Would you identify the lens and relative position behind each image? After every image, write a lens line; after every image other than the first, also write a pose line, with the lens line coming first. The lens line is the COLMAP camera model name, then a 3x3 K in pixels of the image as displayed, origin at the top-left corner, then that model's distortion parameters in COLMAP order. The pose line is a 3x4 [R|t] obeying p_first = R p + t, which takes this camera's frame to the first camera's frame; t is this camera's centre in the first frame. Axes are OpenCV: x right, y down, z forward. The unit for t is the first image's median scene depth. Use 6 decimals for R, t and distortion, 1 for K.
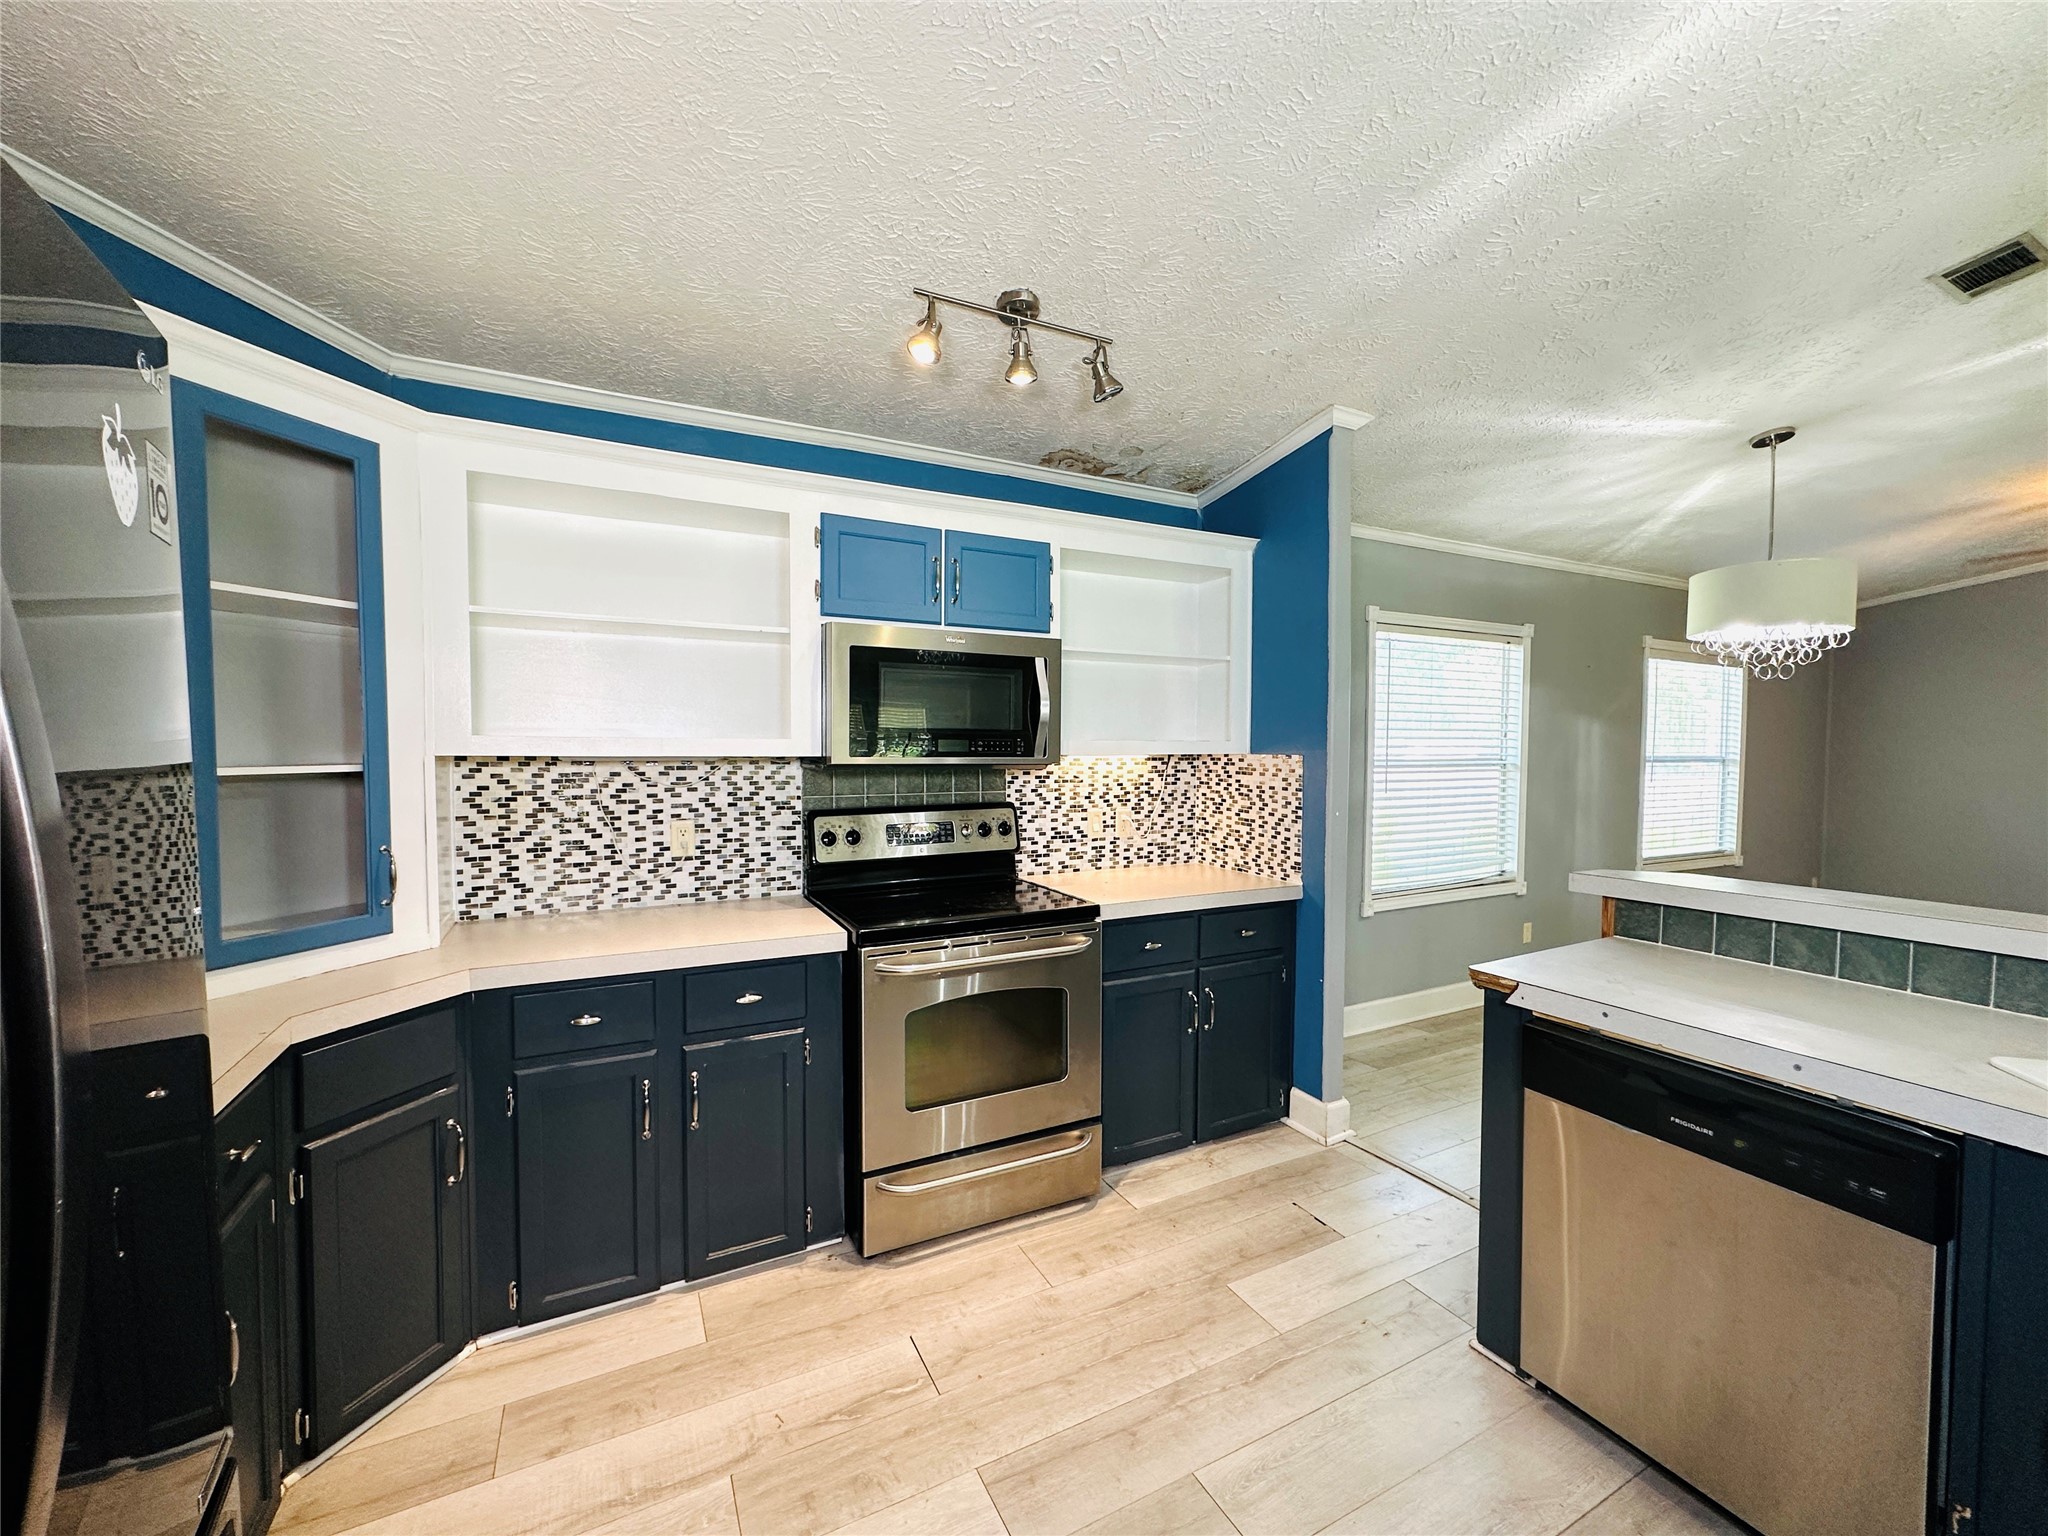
lens RADIAL K [[817.4, 0, 1025.3], [0, 817.4, 771.2], [0, 0, 1]] dist [-0.003288, 0.000587]
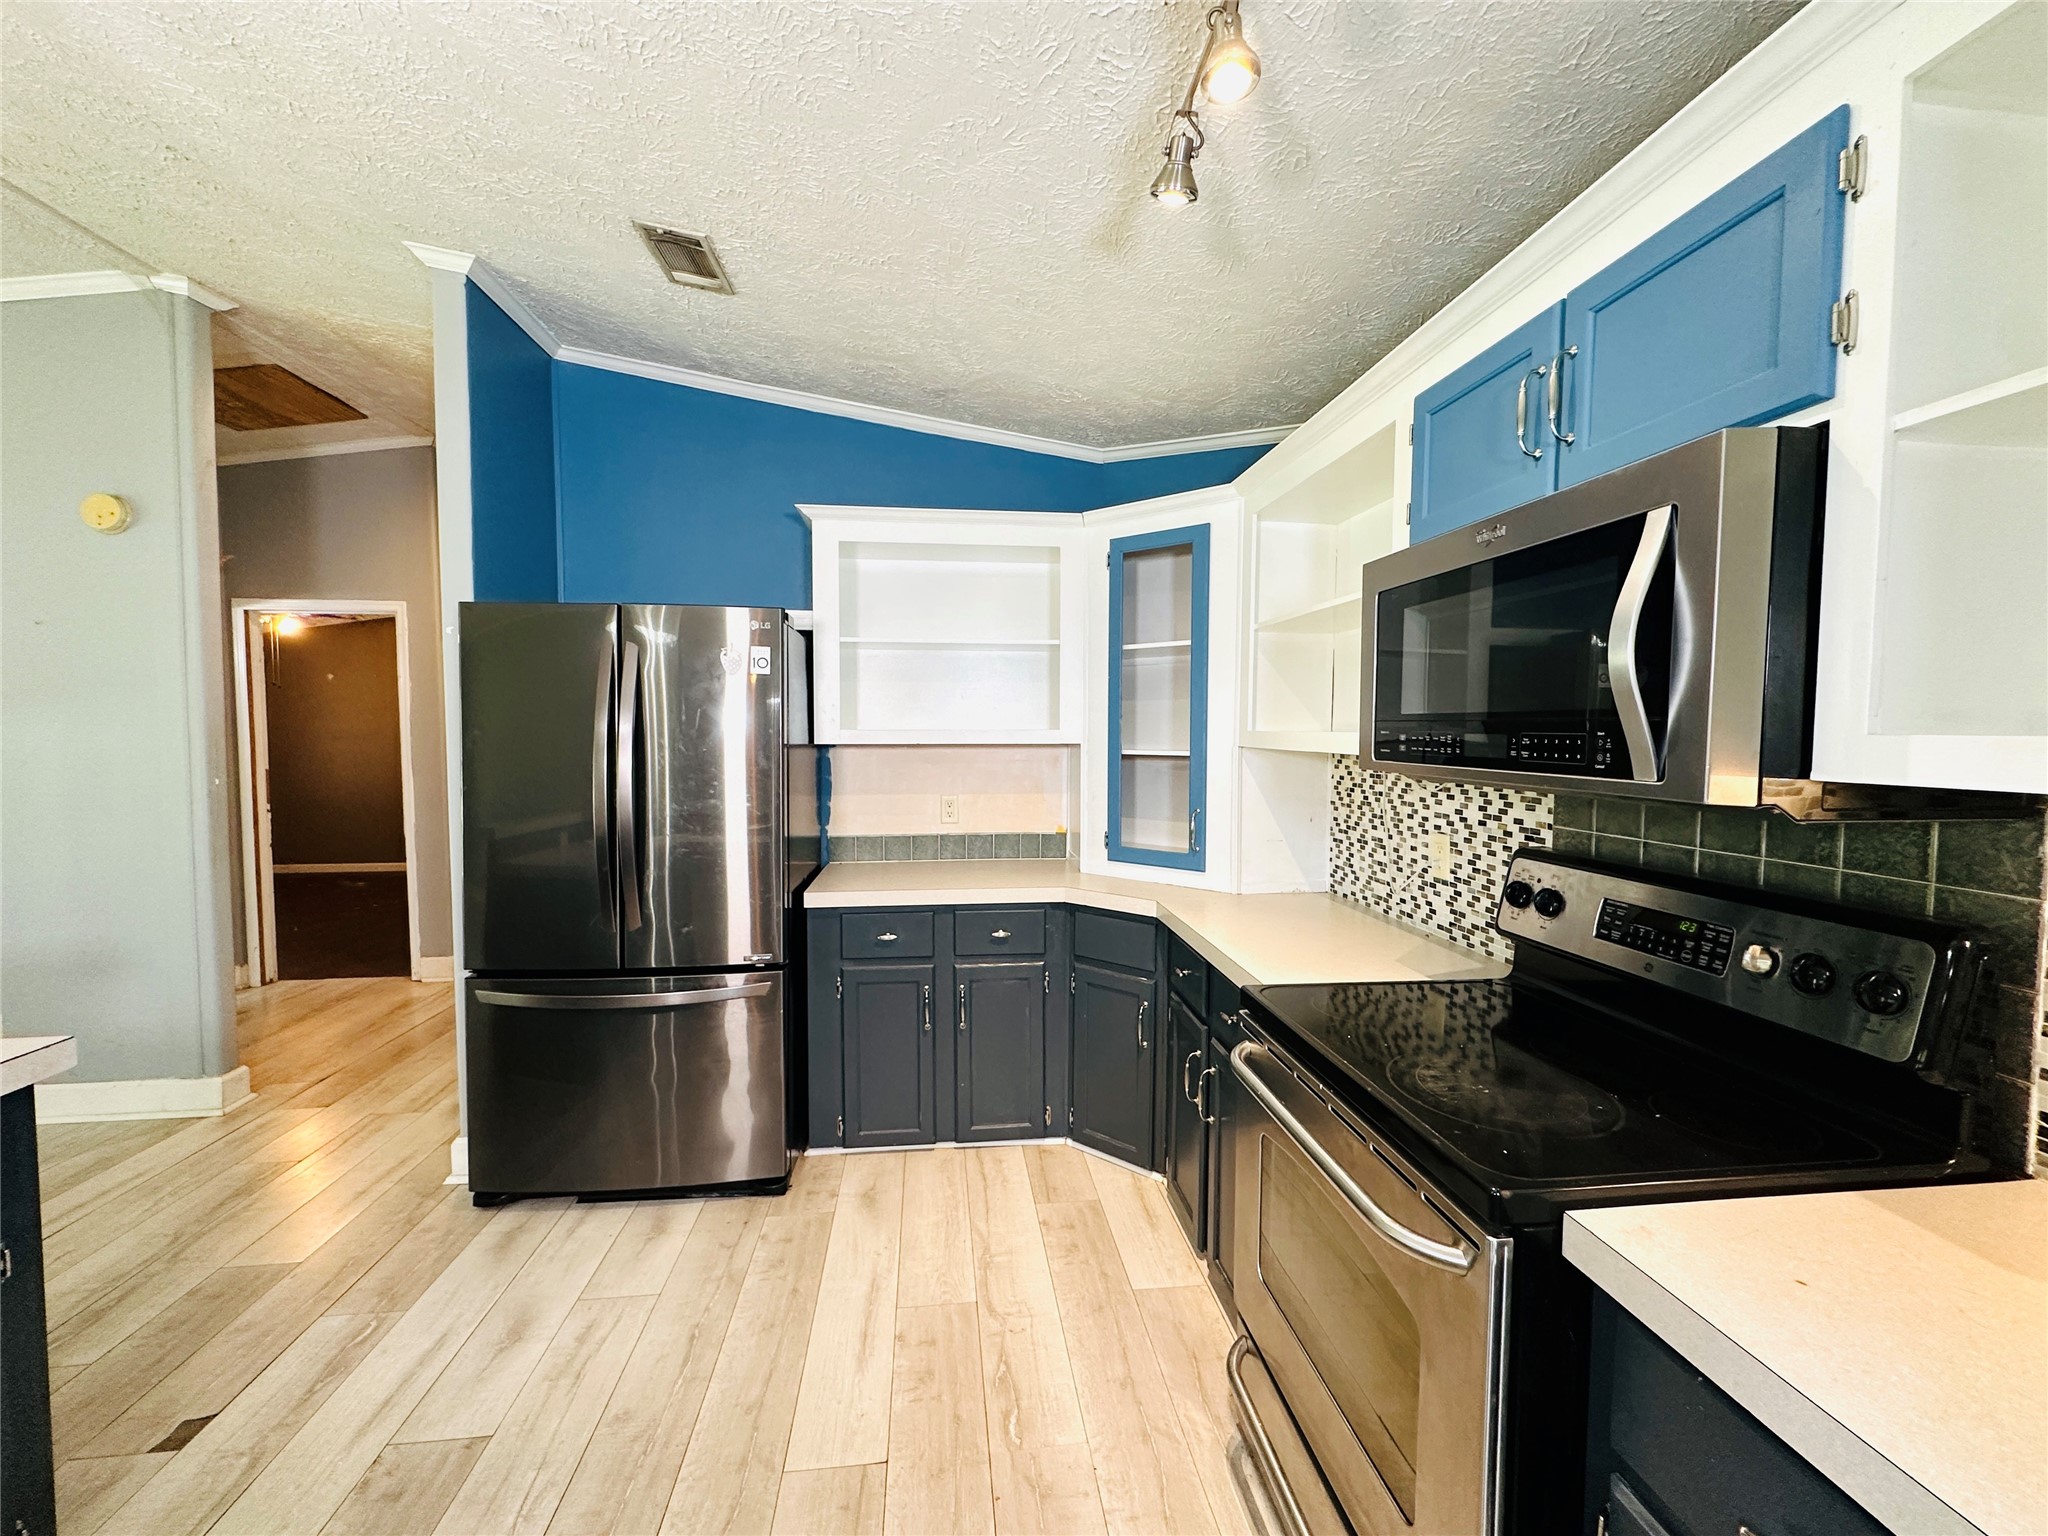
lens RADIAL K [[817.4, 0, 1025.3], [0, 817.4, 771.2], [0, 0, 1]] dist [-0.003288, 0.000587]
pose [[-0.354192, 0.041449, -0.934254, 0.462643], [-0.036044, 0.997670, 0.057928, -0.032668], [0.934478, 0.054192, -0.351873, 0.869459]]
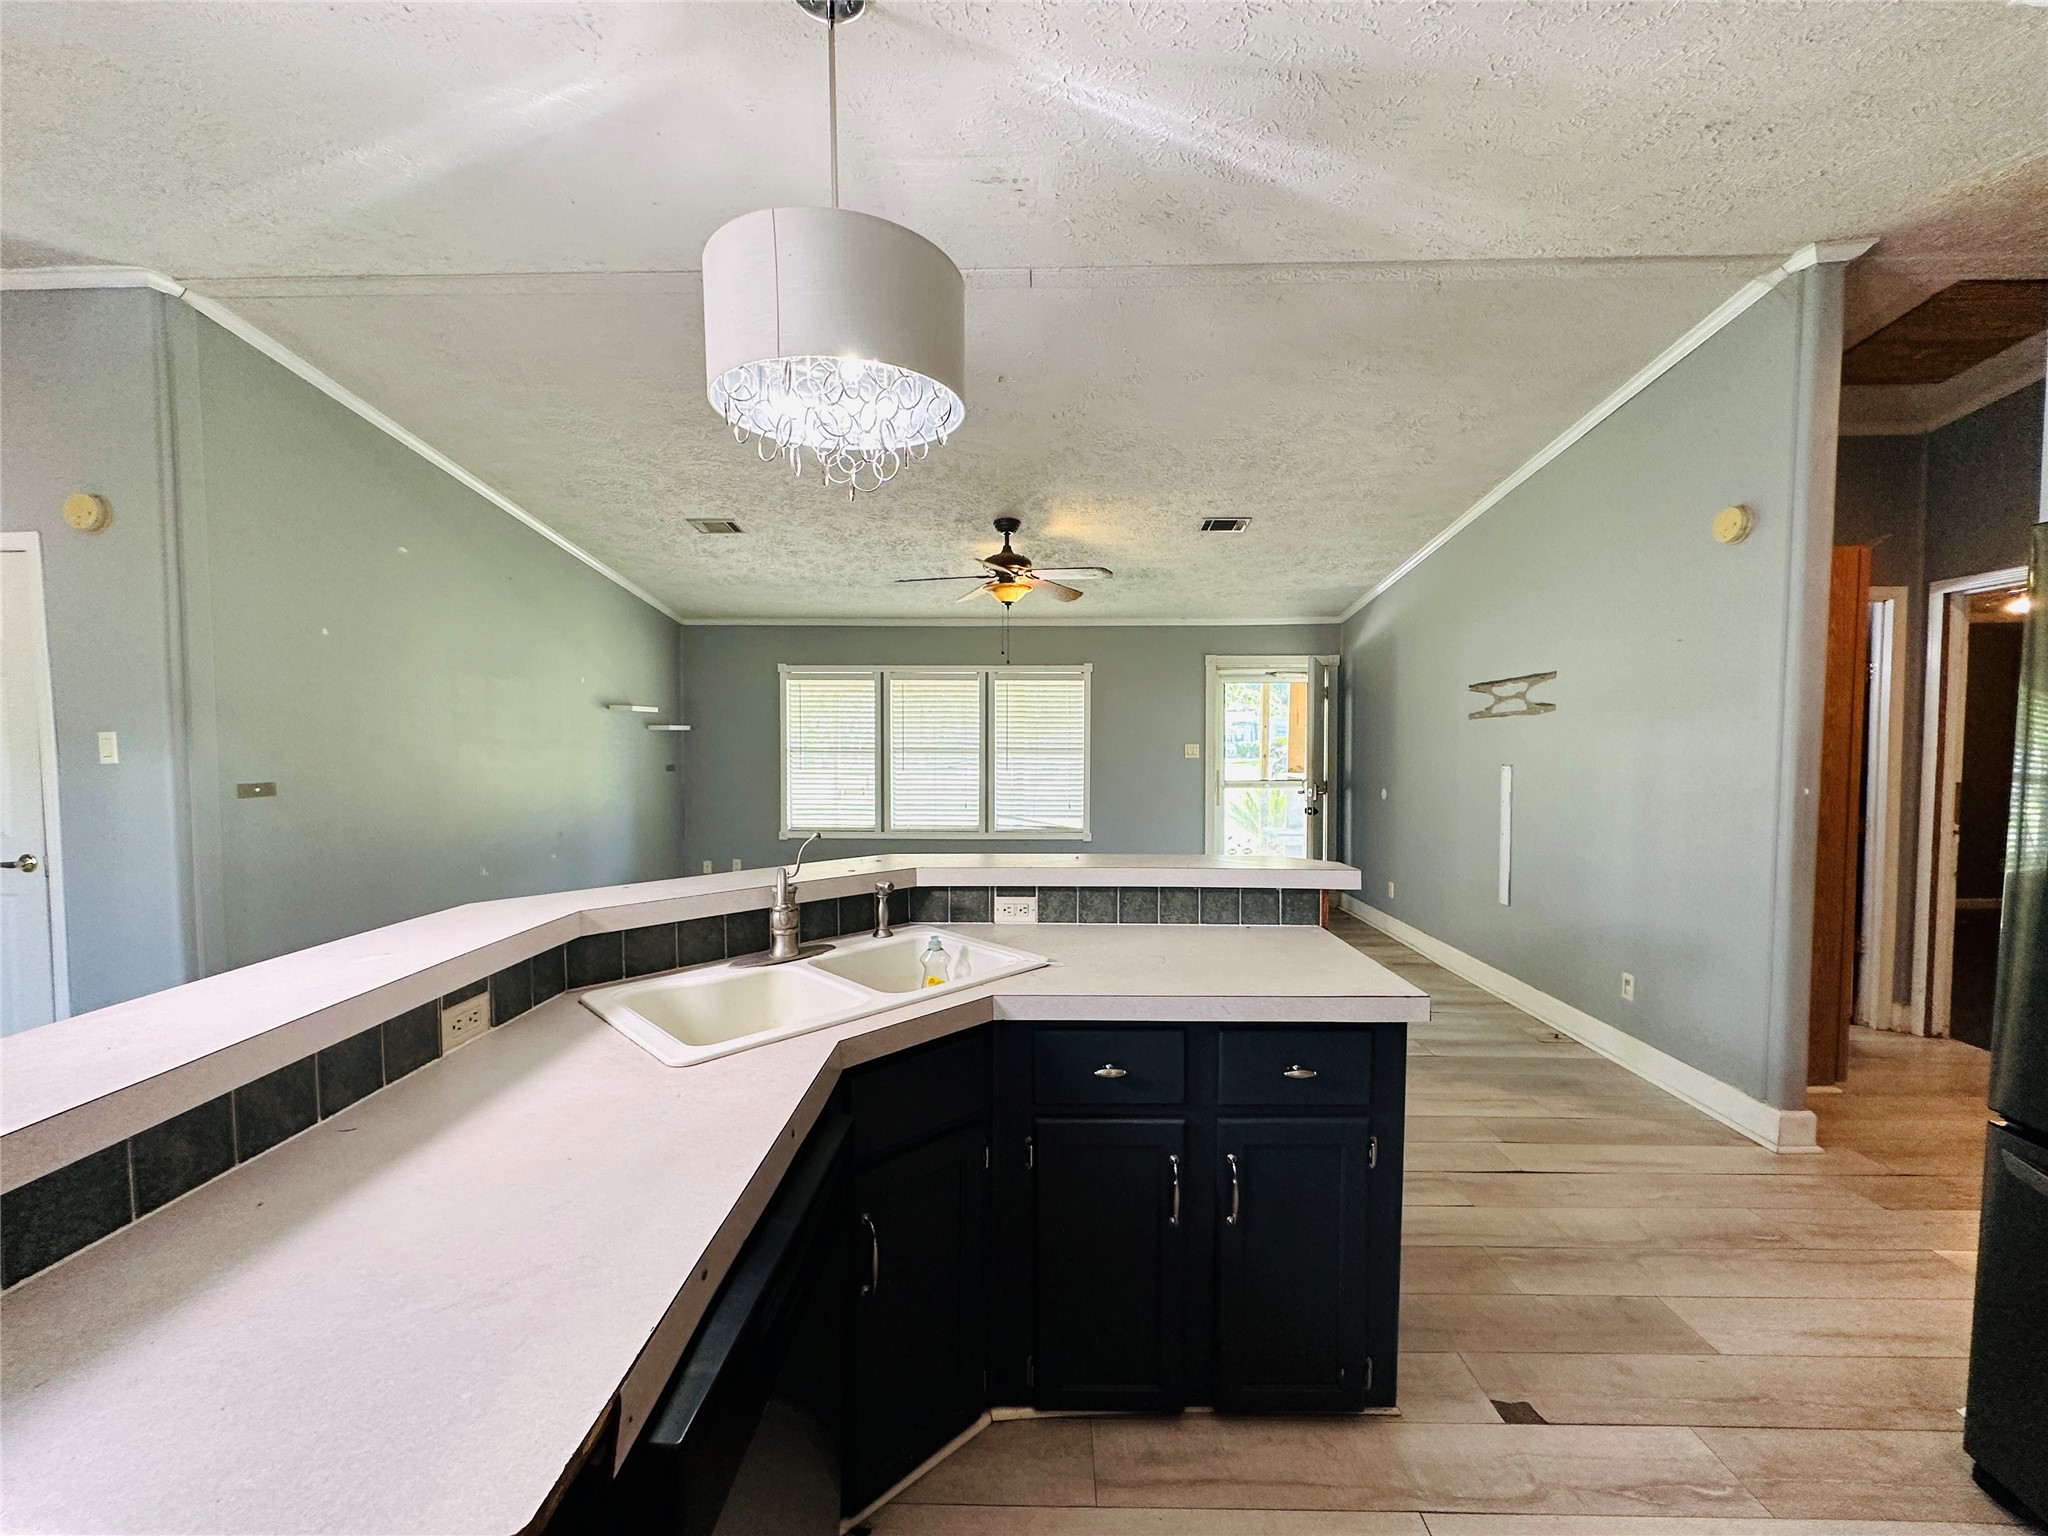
lens RADIAL K [[817.4, 0, 1025.3], [0, 817.4, 771.2], [0, 0, 1]] dist [-0.003288, 0.000587]
pose [[-0.879388, -0.022219, 0.475588, 0.180161], [0.014730, 0.997163, 0.073822, -0.028173], [-0.475878, 0.071923, -0.876565, 0.792422]]
